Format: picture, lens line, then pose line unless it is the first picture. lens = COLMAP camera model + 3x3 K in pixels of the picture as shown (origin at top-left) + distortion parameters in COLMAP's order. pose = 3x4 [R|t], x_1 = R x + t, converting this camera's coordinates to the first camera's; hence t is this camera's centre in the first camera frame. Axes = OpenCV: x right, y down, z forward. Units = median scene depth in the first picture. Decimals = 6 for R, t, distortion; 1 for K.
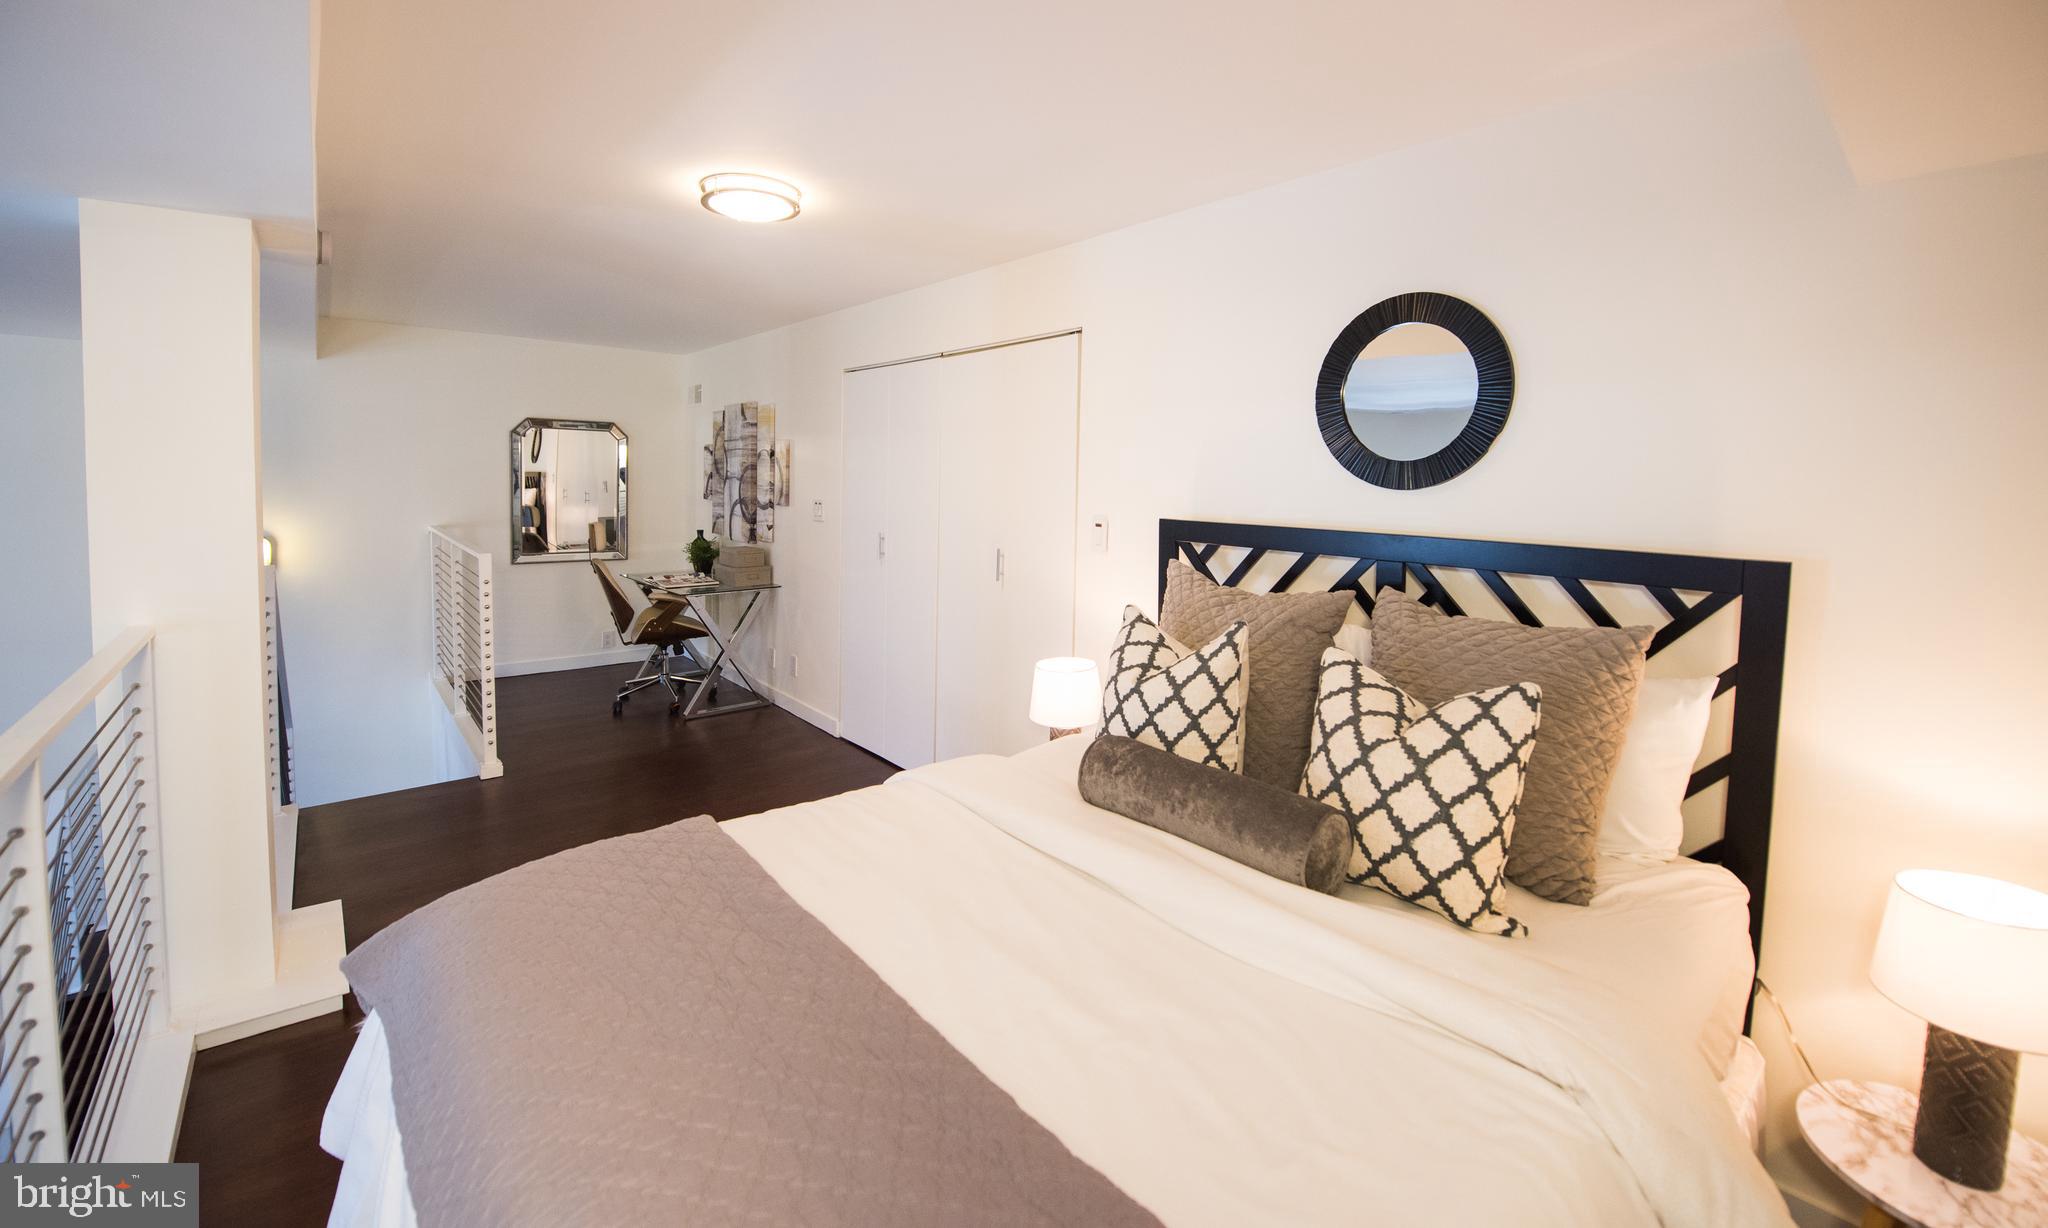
lens RADIAL K [[784.5, 0, 1031.5], [0, 784.5, 529.4], [0, 0, 1]] dist [-0.012493, -0.001289]
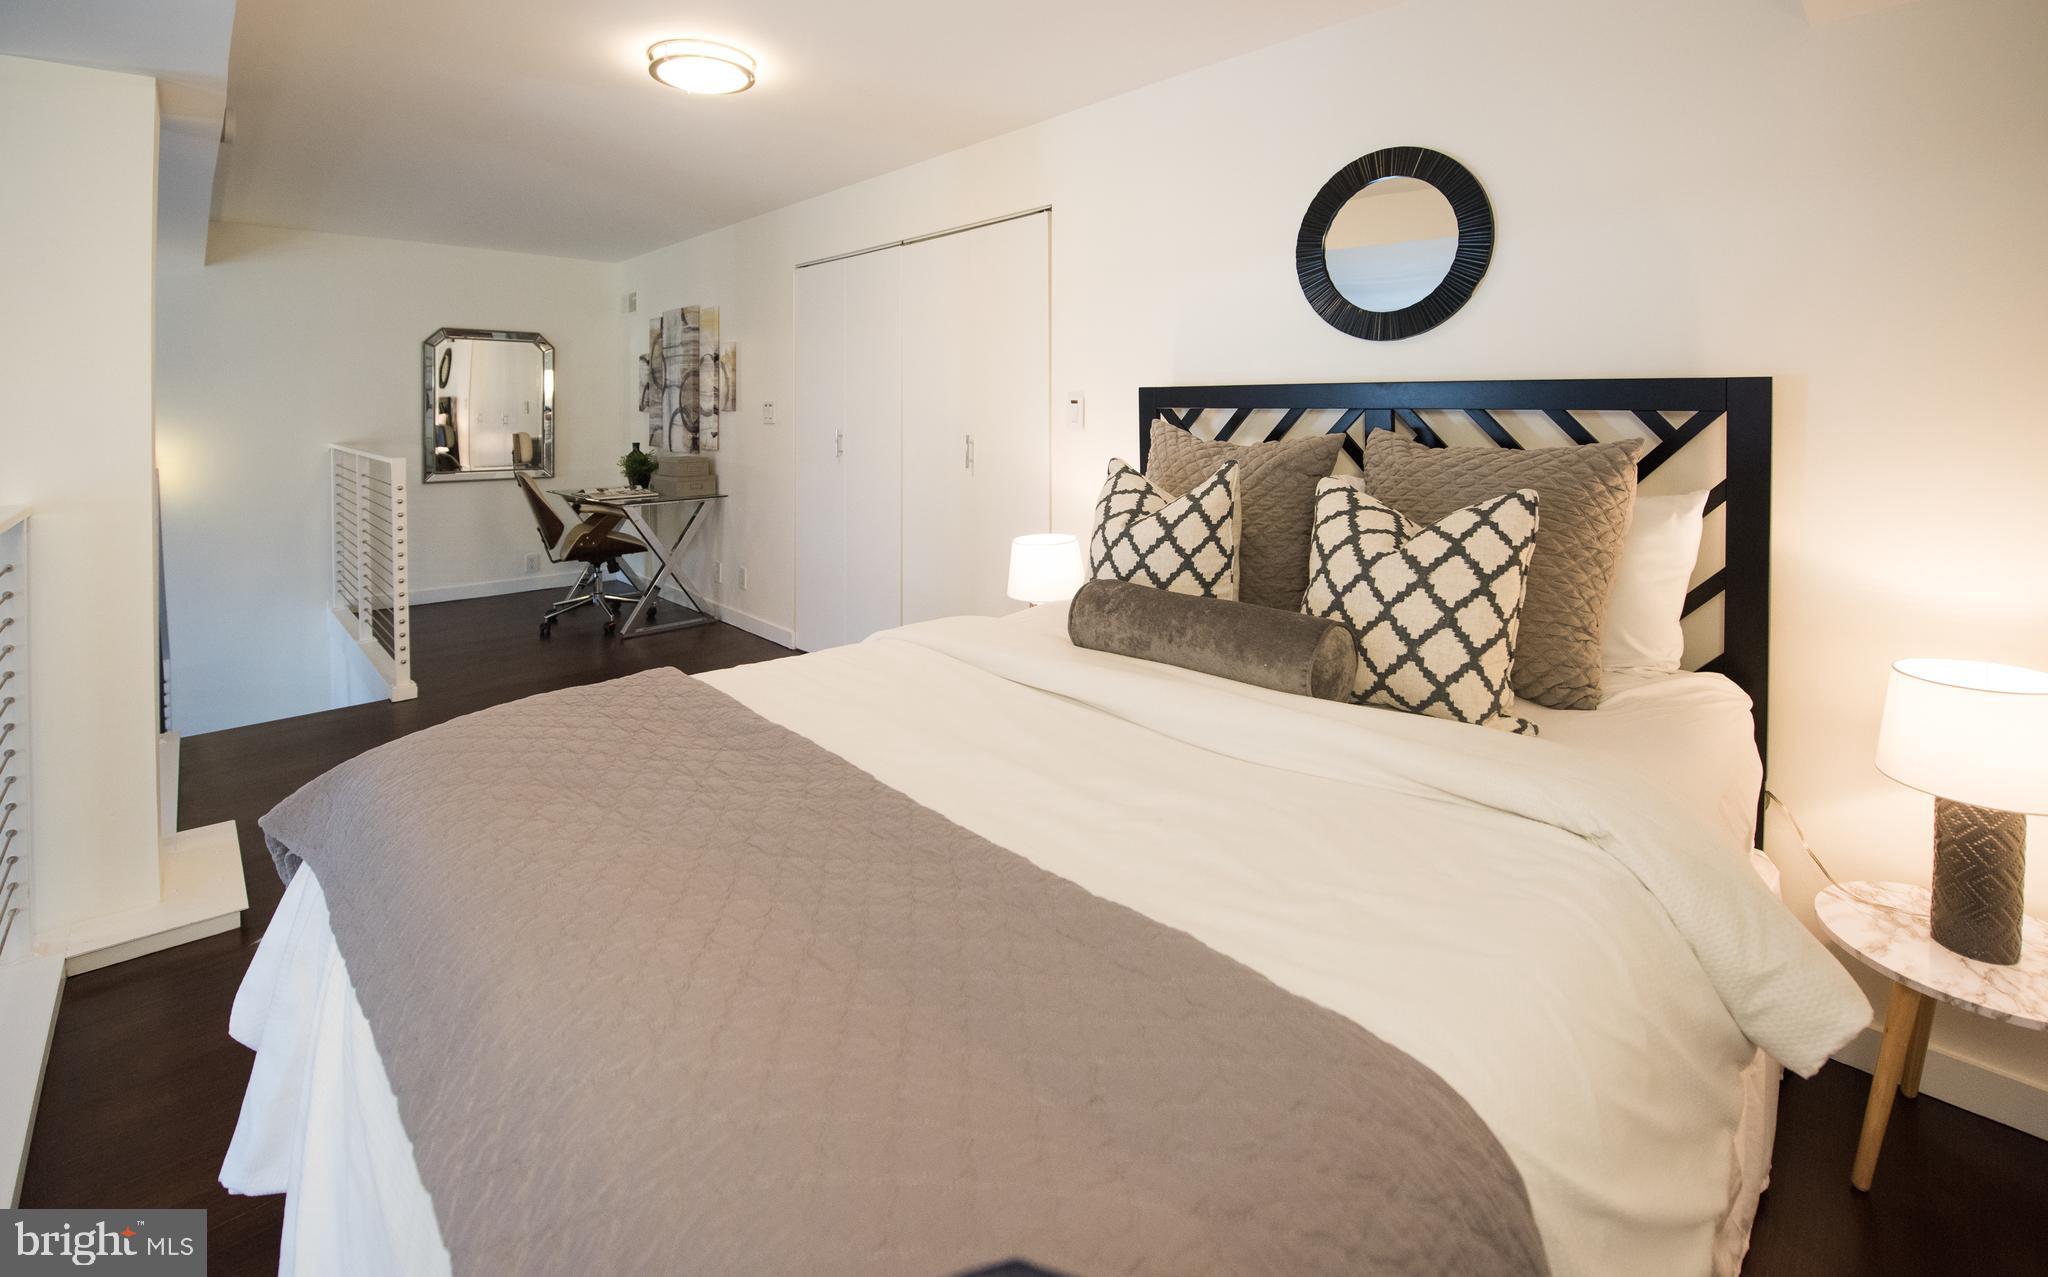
lens RADIAL K [[840.8, 0, 1031.1], [0, 840.8, 427.1], [0, 0, 1]] dist [-0.014394, -0.000010]
pose [[0.998561, -0.013303, 0.051944, -0.031548], [0.015989, 0.998538, -0.051638, 0.121399], [-0.051181, 0.052394, 0.997314, -0.021771]]
